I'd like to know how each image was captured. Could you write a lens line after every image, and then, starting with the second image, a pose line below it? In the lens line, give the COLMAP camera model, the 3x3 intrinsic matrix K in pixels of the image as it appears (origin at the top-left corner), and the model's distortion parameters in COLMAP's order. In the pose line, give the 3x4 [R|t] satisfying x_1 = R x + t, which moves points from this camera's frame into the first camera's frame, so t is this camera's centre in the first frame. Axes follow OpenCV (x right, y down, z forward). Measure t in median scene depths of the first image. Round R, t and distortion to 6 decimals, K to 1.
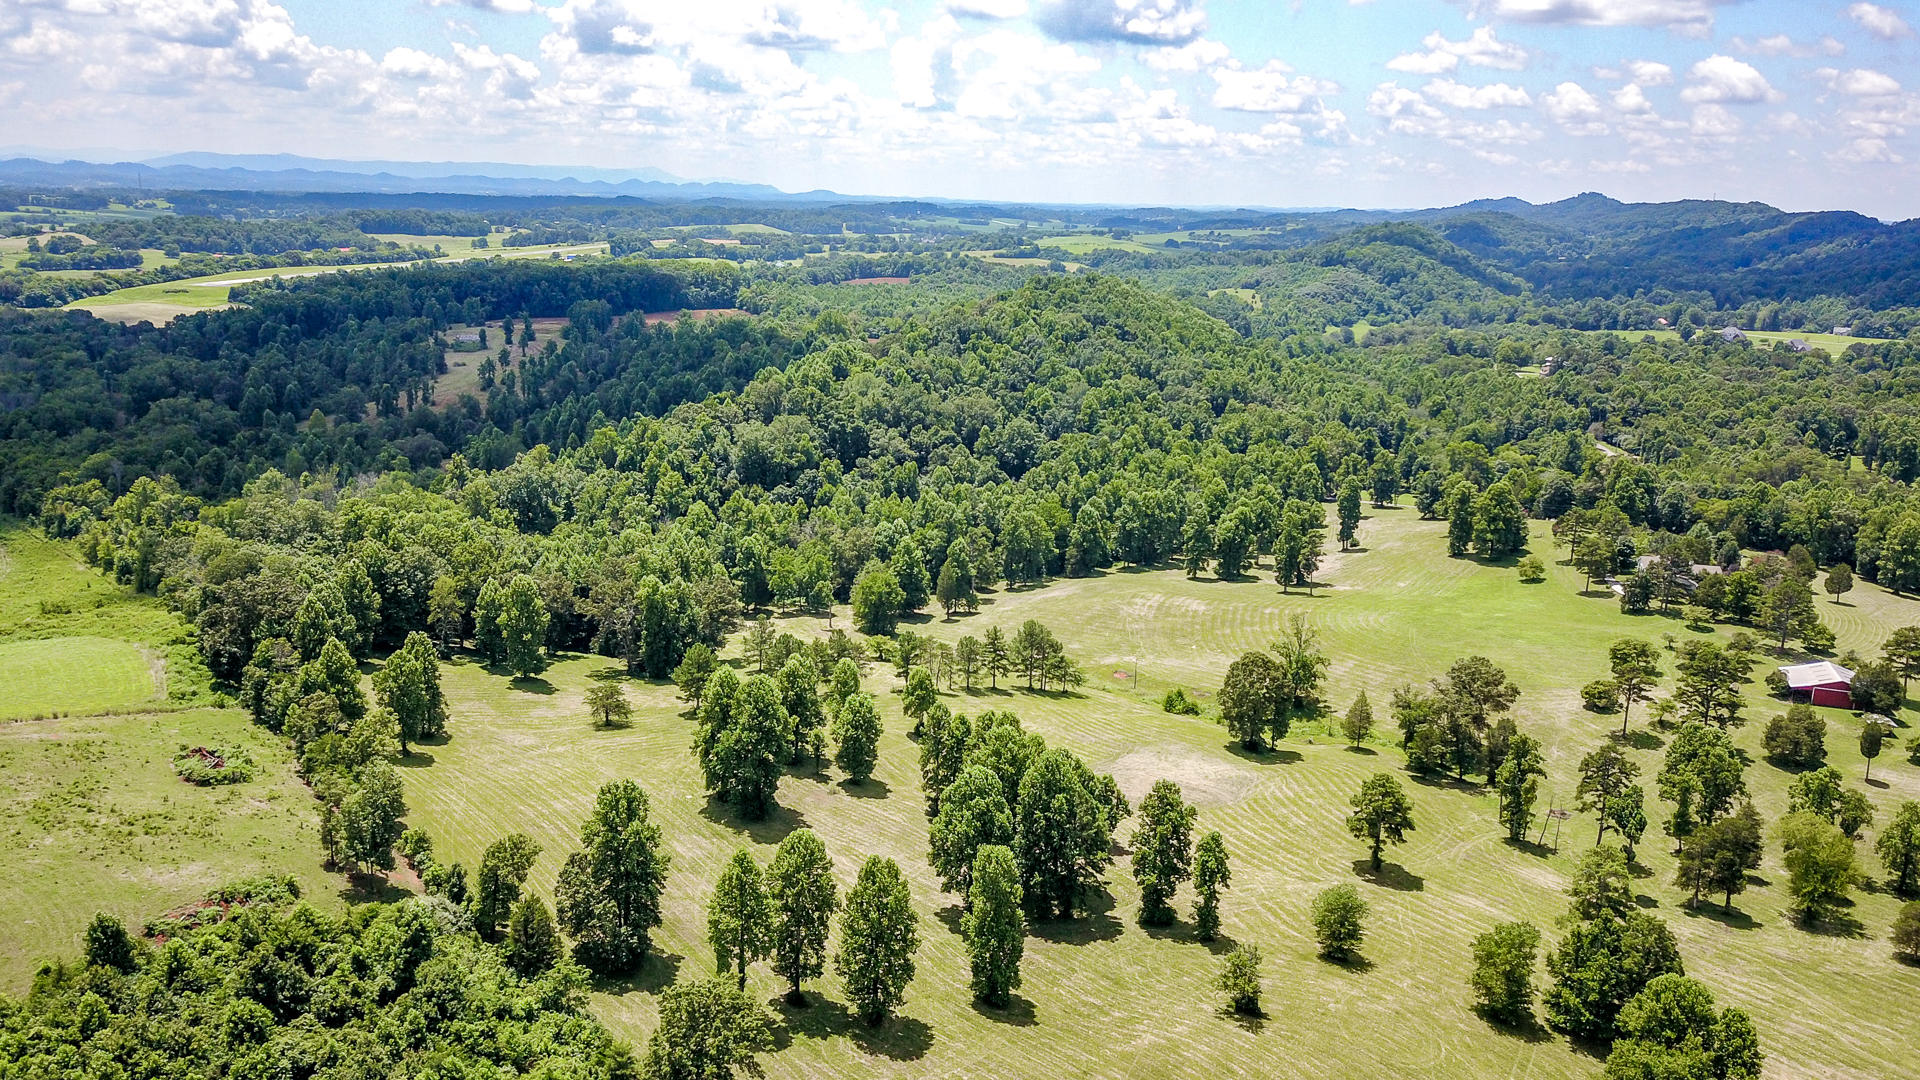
lens RADIAL K [[1469.8, 0, 945.4], [0, 1469.8, 536.8], [0, 0, 1]] dist [0.006138, 0.039718]
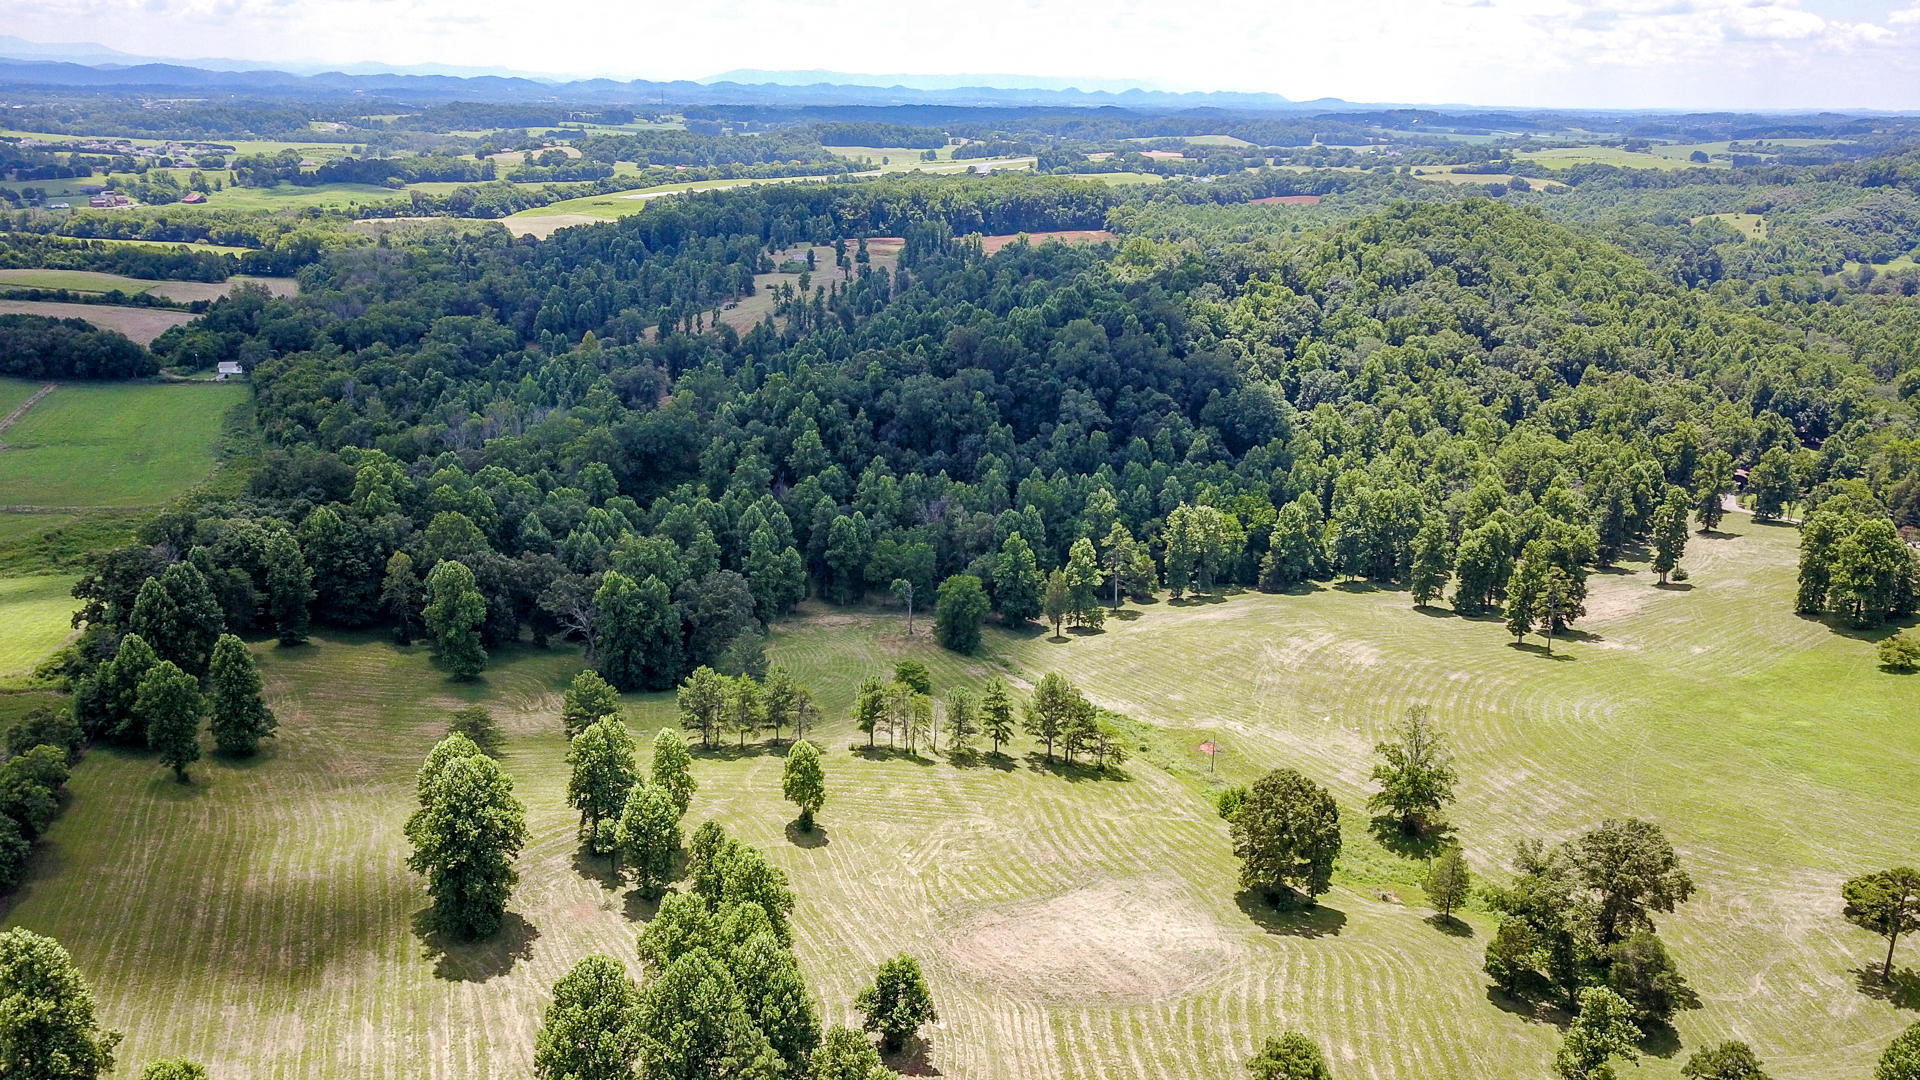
lens RADIAL K [[1469.8, 0, 945.4], [0, 1469.8, 536.8], [0, 0, 1]] dist [0.006138, 0.039718]
pose [[0.945314, 0.085349, -0.314797, 0.172730], [-0.067028, 0.995390, 0.068594, -0.045507], [0.319200, -0.043742, 0.946677, 0.182601]]
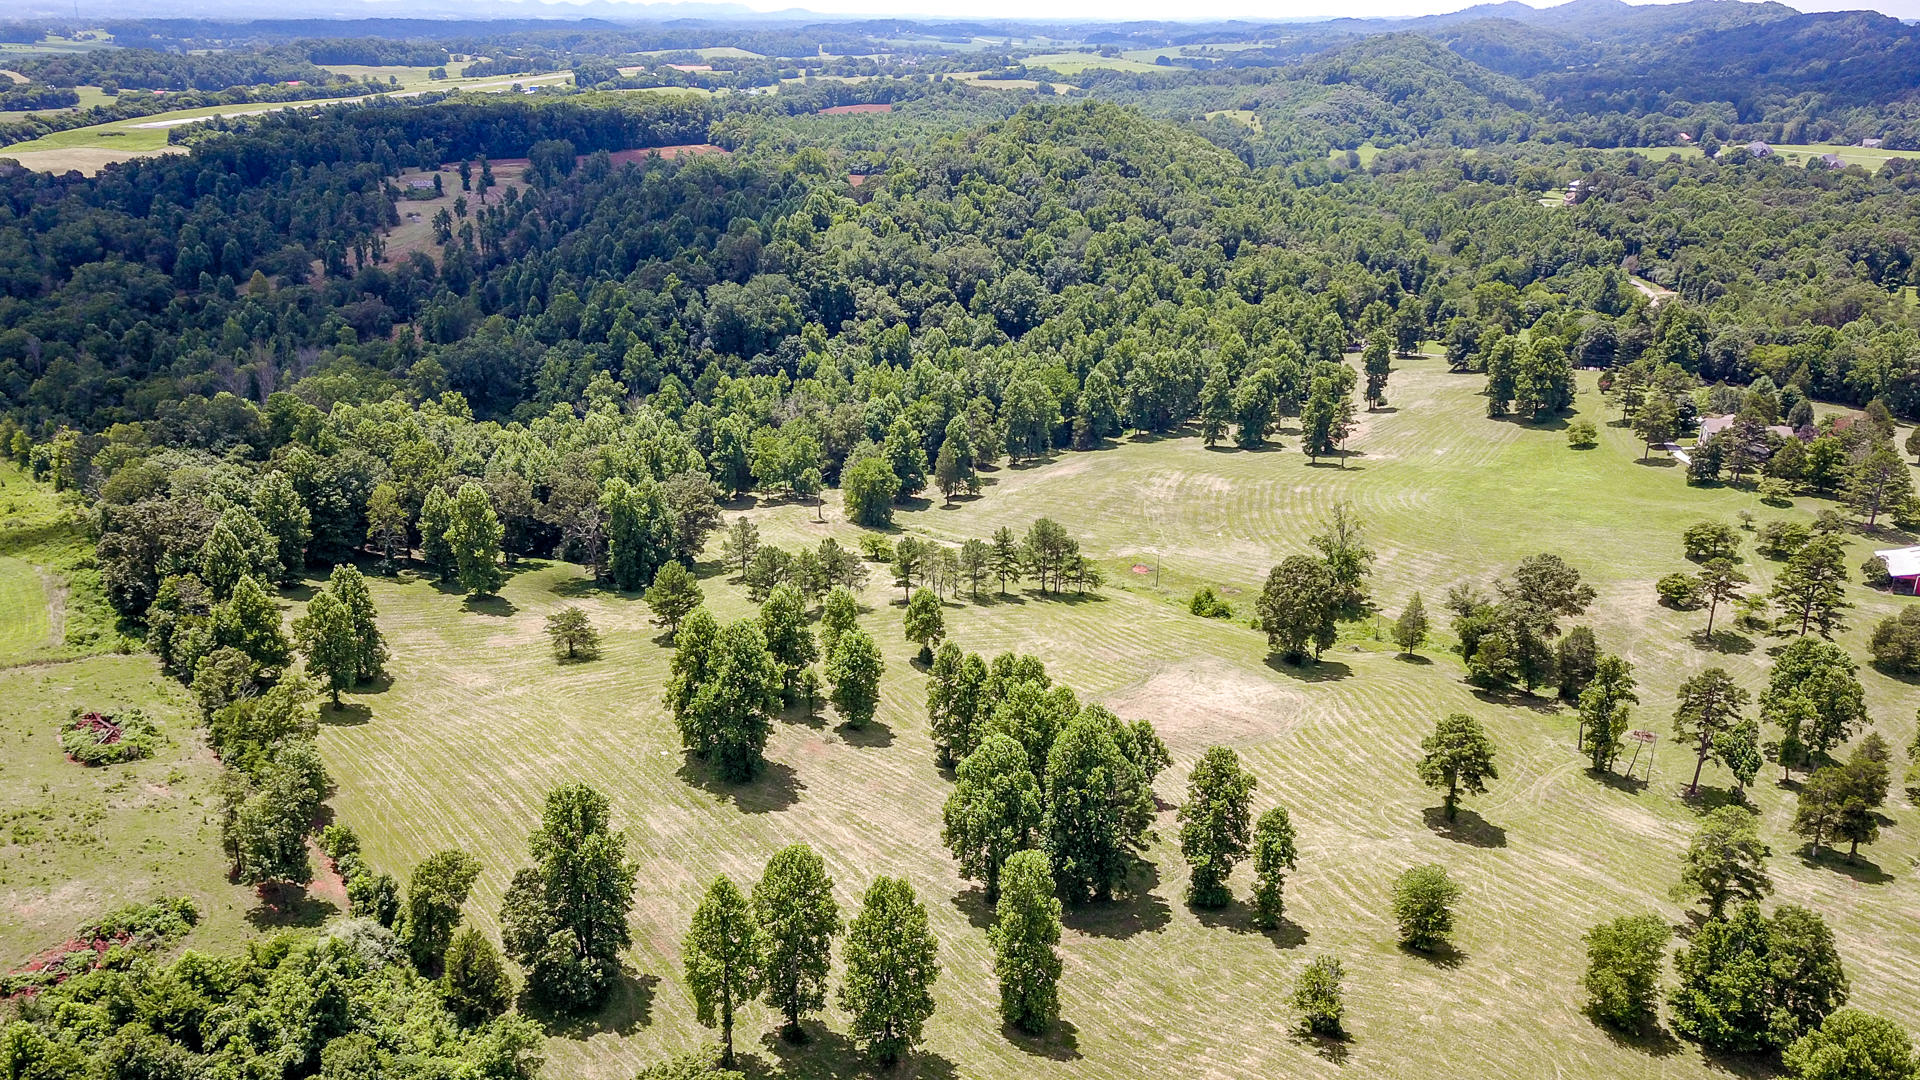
lens RADIAL K [[1469.8, 0, 945.4], [0, 1469.8, 536.8], [0, 0, 1]] dist [0.006138, 0.039718]
pose [[0.999747, -0.021456, 0.006811, -0.005758], [0.020531, 0.993147, 0.115058, -0.025611], [-0.009233, -0.114889, 0.993335, 0.077884]]
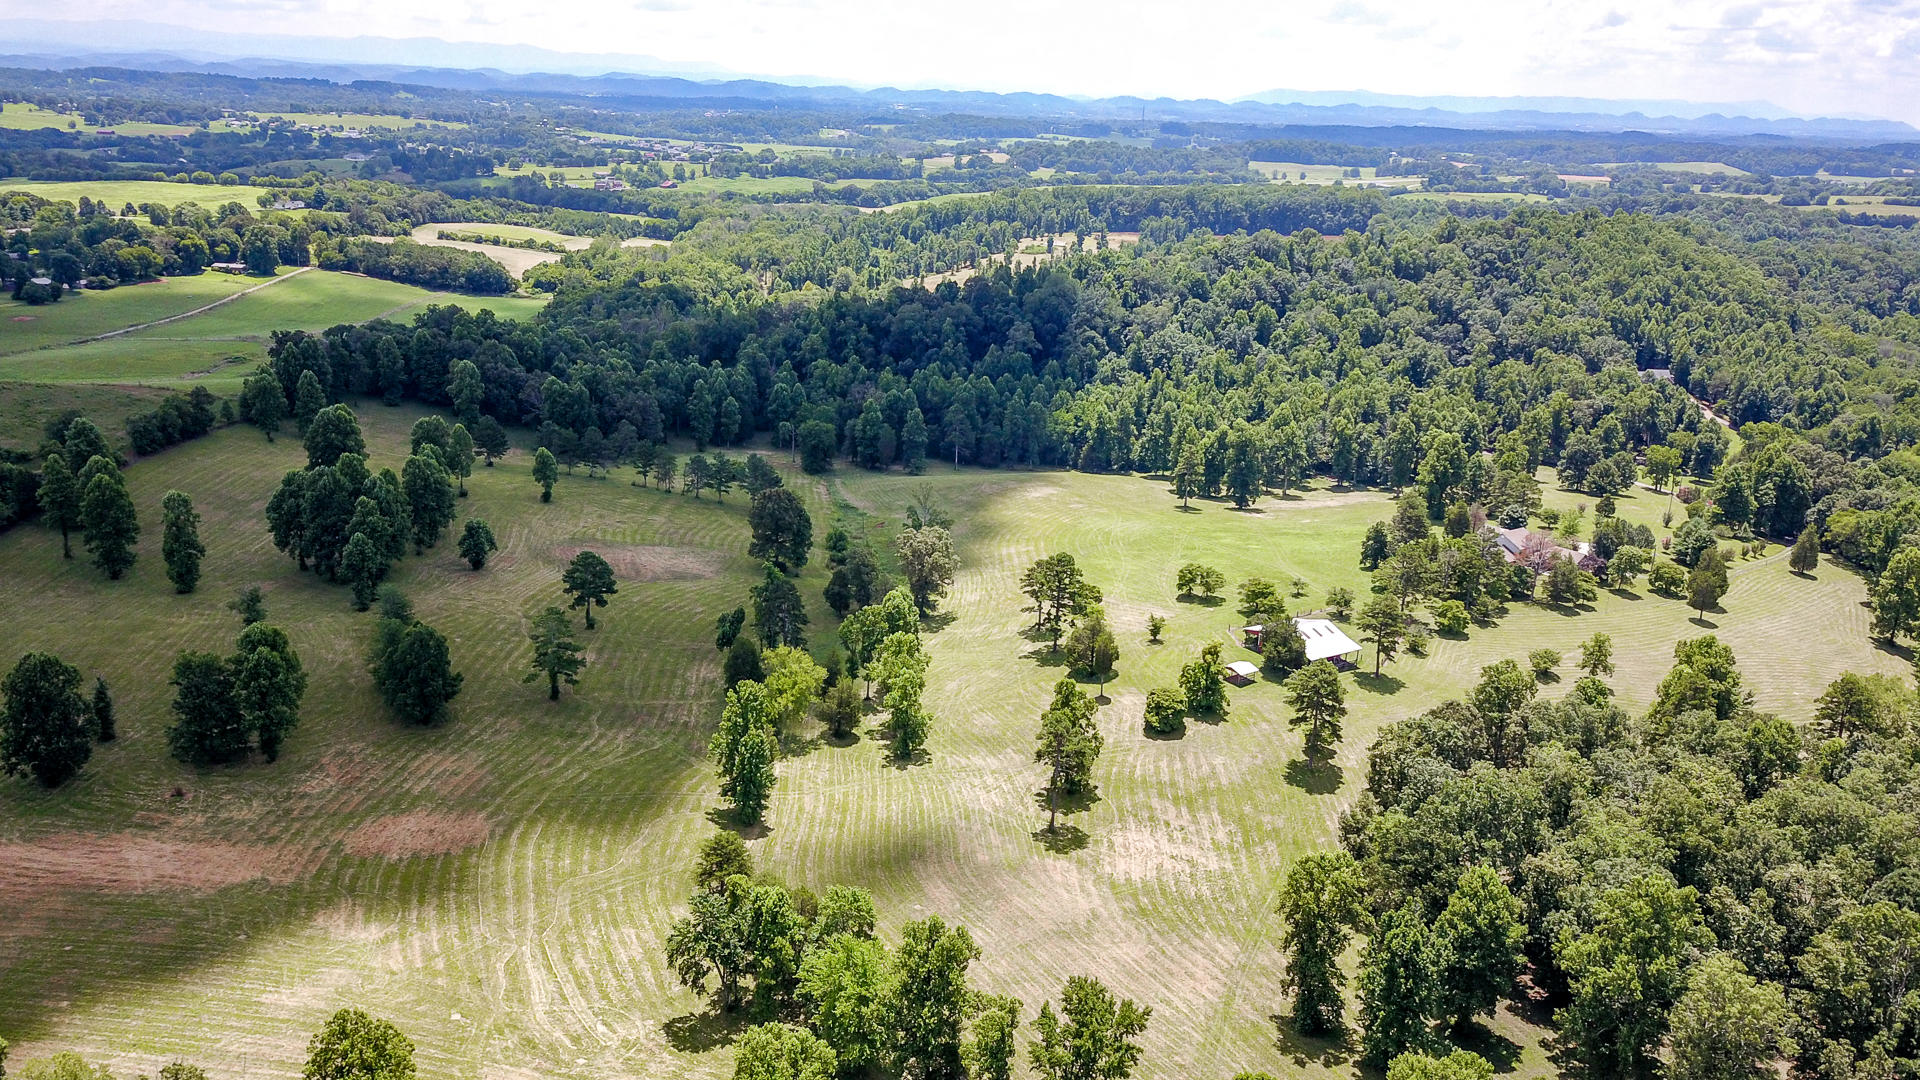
lens RADIAL K [[1469.8, 0, 945.4], [0, 1469.8, 536.8], [0, 0, 1]] dist [0.006138, 0.039718]
pose [[0.773748, 0.182757, -0.606559, 0.666213], [-0.158032, 0.982896, 0.094557, -0.011058], [0.613465, 0.022693, 0.789396, 0.102828]]
